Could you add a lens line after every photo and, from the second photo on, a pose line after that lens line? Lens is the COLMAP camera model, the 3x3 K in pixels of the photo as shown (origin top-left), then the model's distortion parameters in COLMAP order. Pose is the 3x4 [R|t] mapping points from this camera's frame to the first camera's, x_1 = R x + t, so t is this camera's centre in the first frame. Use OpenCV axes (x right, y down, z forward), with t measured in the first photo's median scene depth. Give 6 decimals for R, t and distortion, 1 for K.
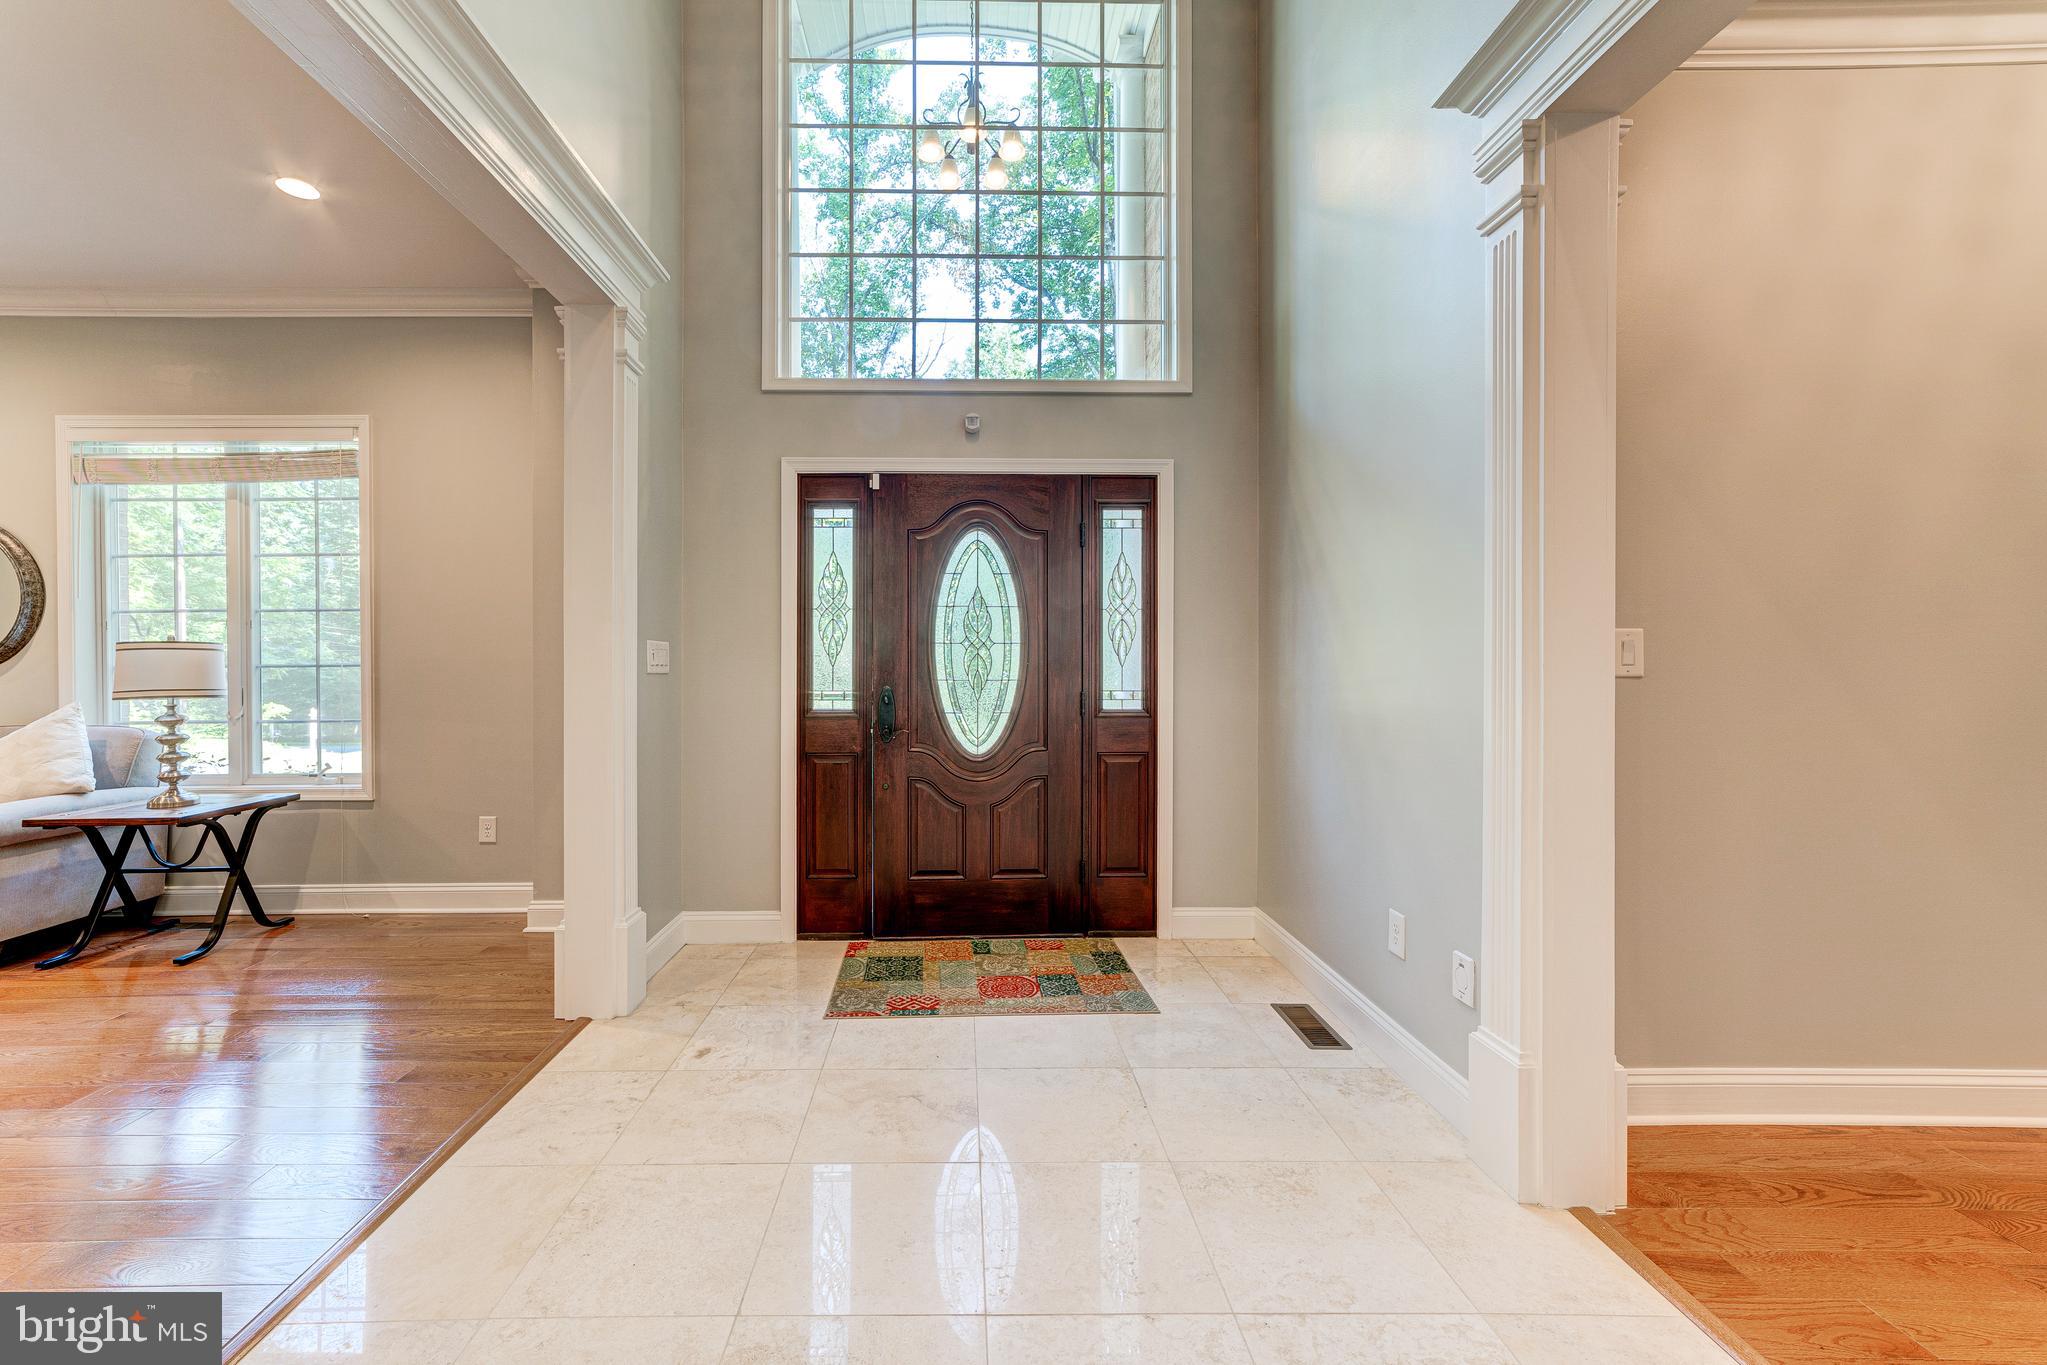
lens RADIAL K [[795.2, 0, 966.6], [0, 795.2, 670.2], [0, 0, 1]] dist [-0.007241, 0.004571]
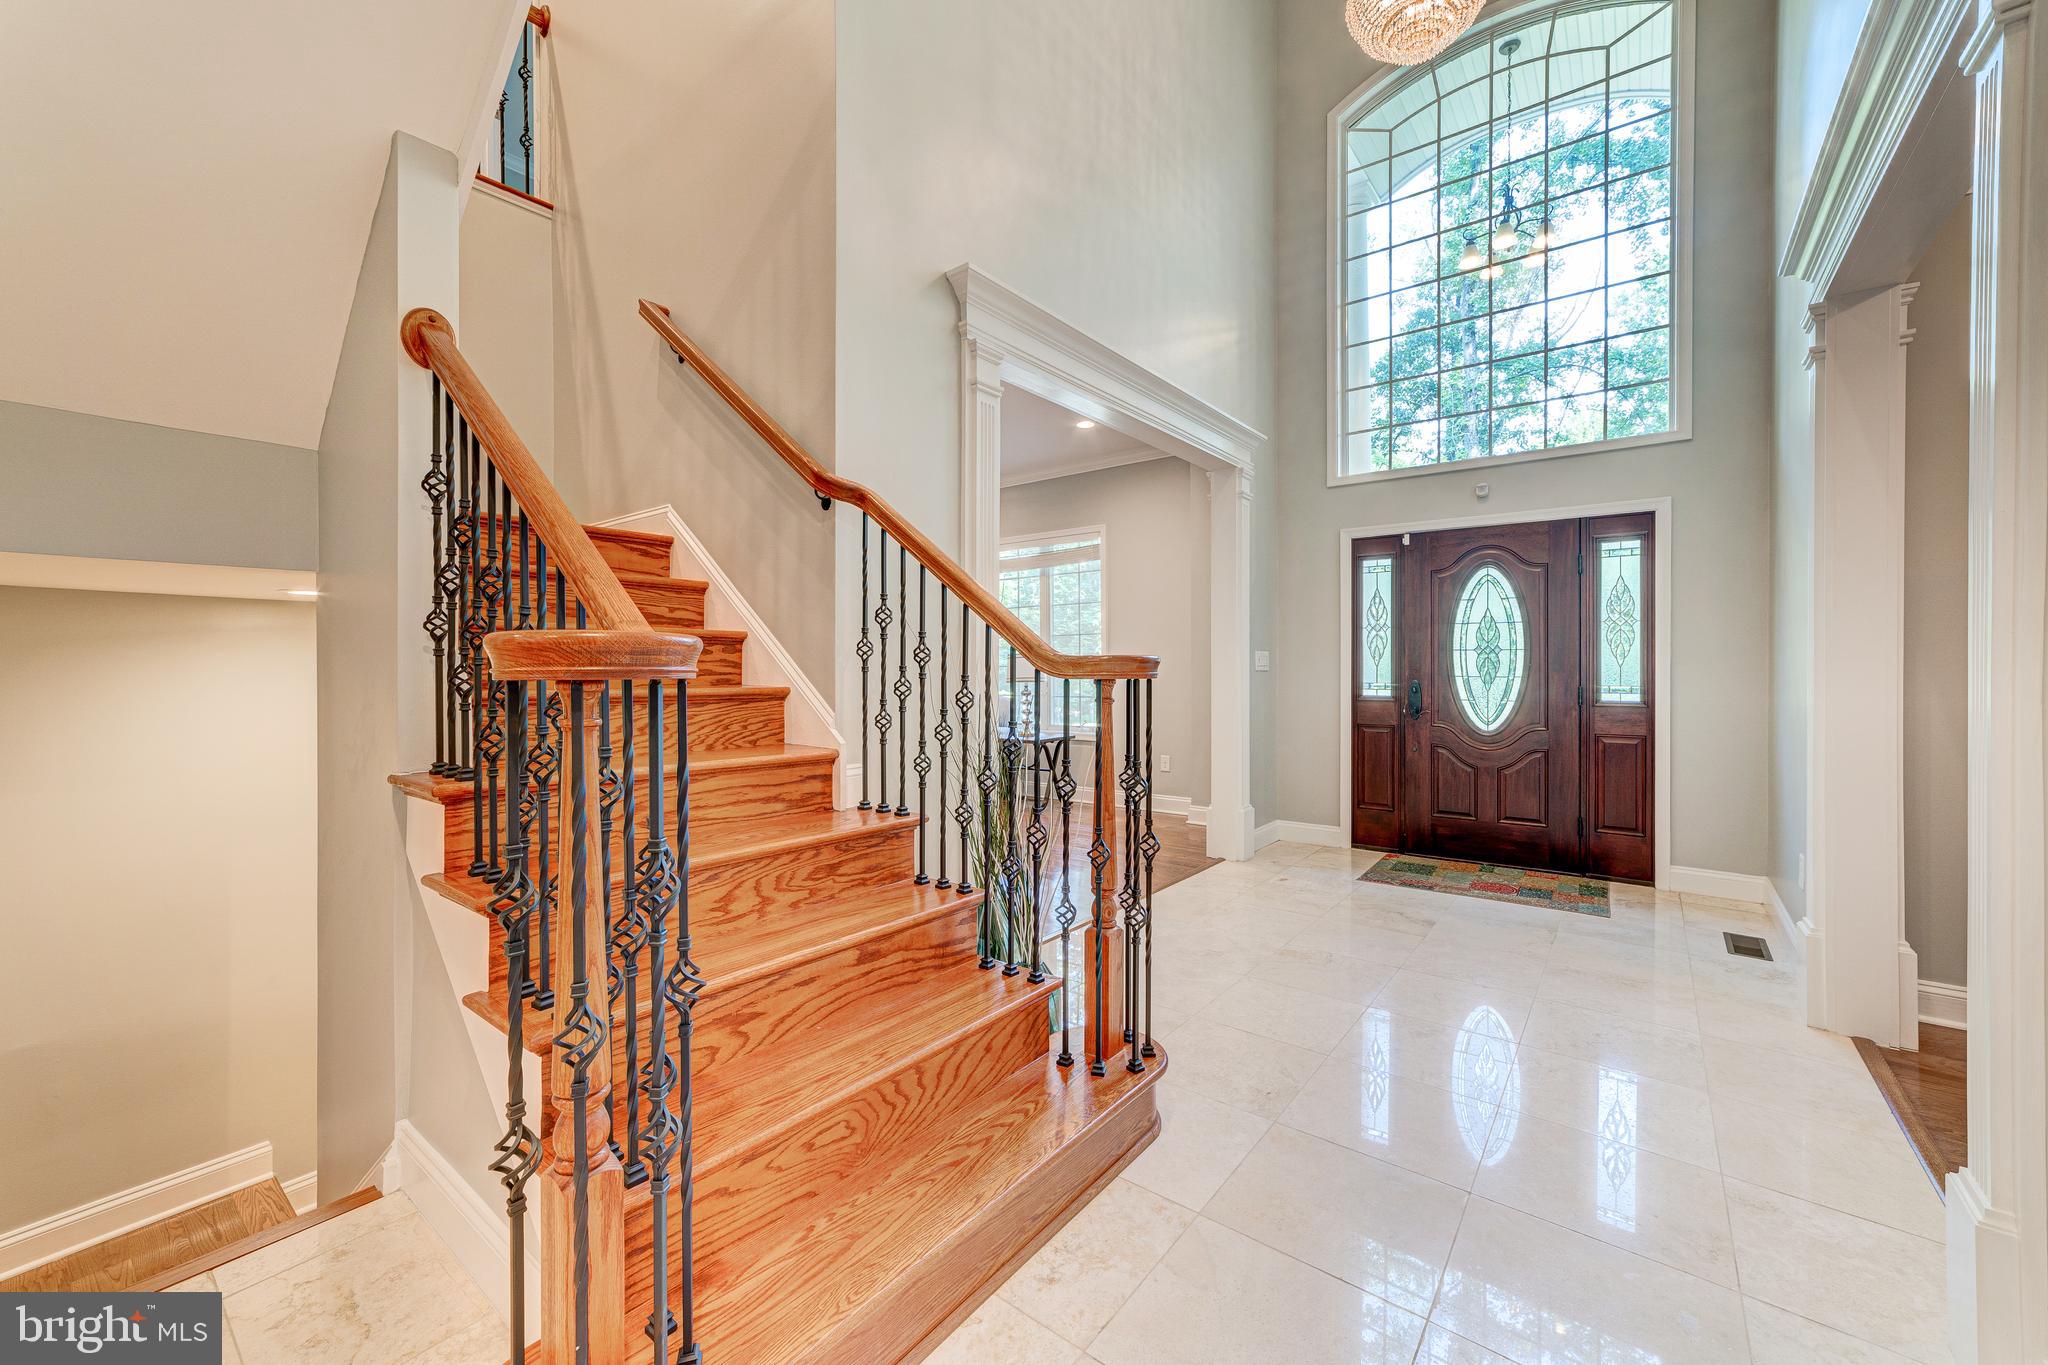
lens RADIAL K [[795.6, 0, 1028.6], [0, 795.6, 657.8], [0, 0, 1]] dist [-0.007241, 0.004571]
pose [[0.784594, -0.004953, -0.619990, 0.241462], [-0.001866, 0.999945, -0.010349, -0.004366], [0.620007, 0.009277, 0.784541, -0.563464]]
